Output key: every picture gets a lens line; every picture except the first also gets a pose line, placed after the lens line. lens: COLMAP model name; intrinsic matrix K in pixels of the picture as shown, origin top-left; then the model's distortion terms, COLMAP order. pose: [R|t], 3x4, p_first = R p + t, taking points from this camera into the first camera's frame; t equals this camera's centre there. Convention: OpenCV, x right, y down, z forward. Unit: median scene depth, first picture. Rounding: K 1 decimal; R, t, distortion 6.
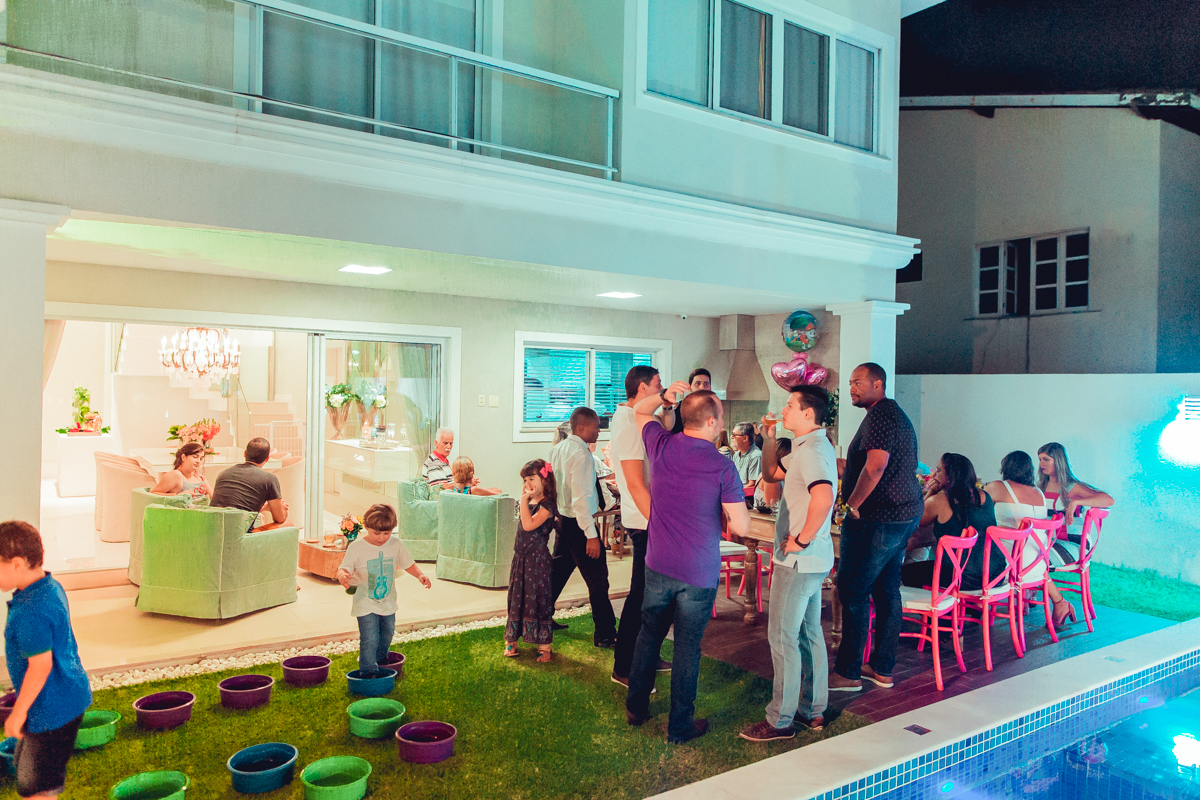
lens RADIAL K [[818.2, 0, 572.1], [0, 818.2, 400.4], [0, 0, 1]] dist [0.001160, 0.000244]
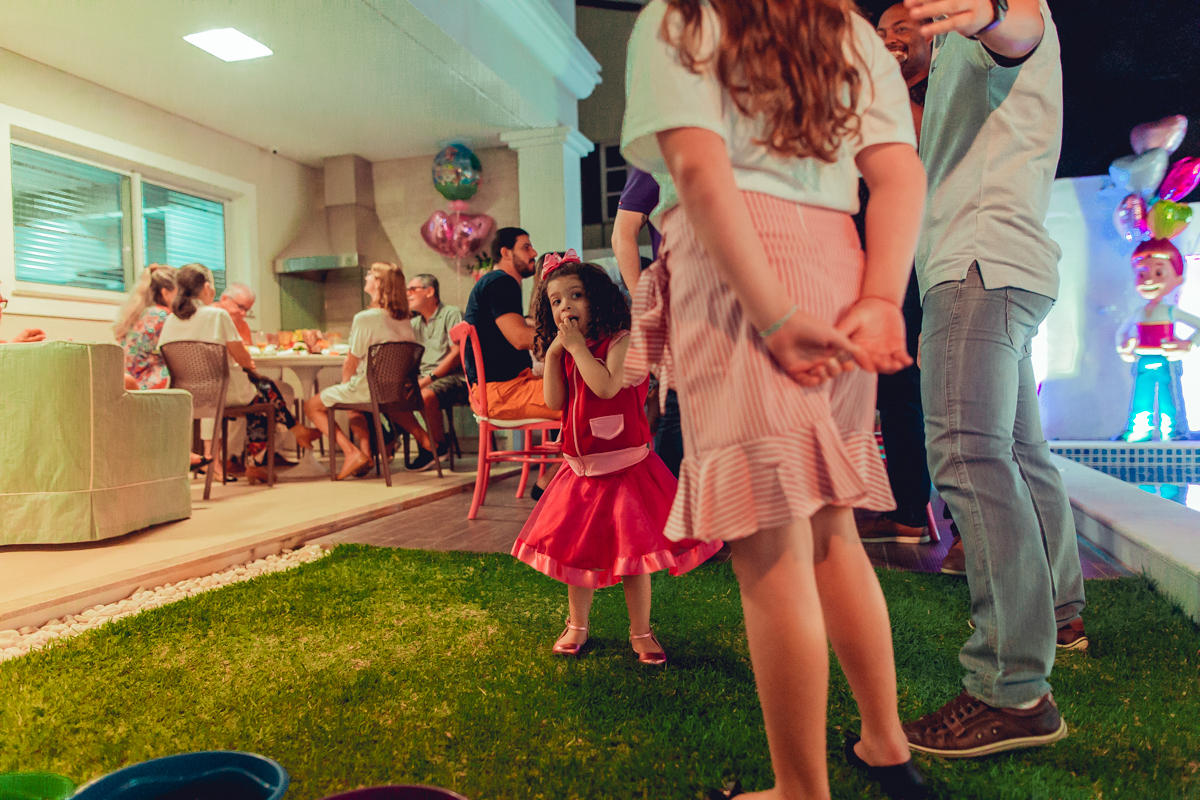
lens RADIAL K [[822.6, 0, 600.0], [0, 822.6, 400.0], [0, 0, 1]] dist [0.001542, 0.001020]
pose [[0.768705, -0.053969, 0.637323, -0.122928], [0.039673, 0.998538, 0.036706, 0.108791], [-0.638372, -0.002931, 0.769722, 0.353325]]
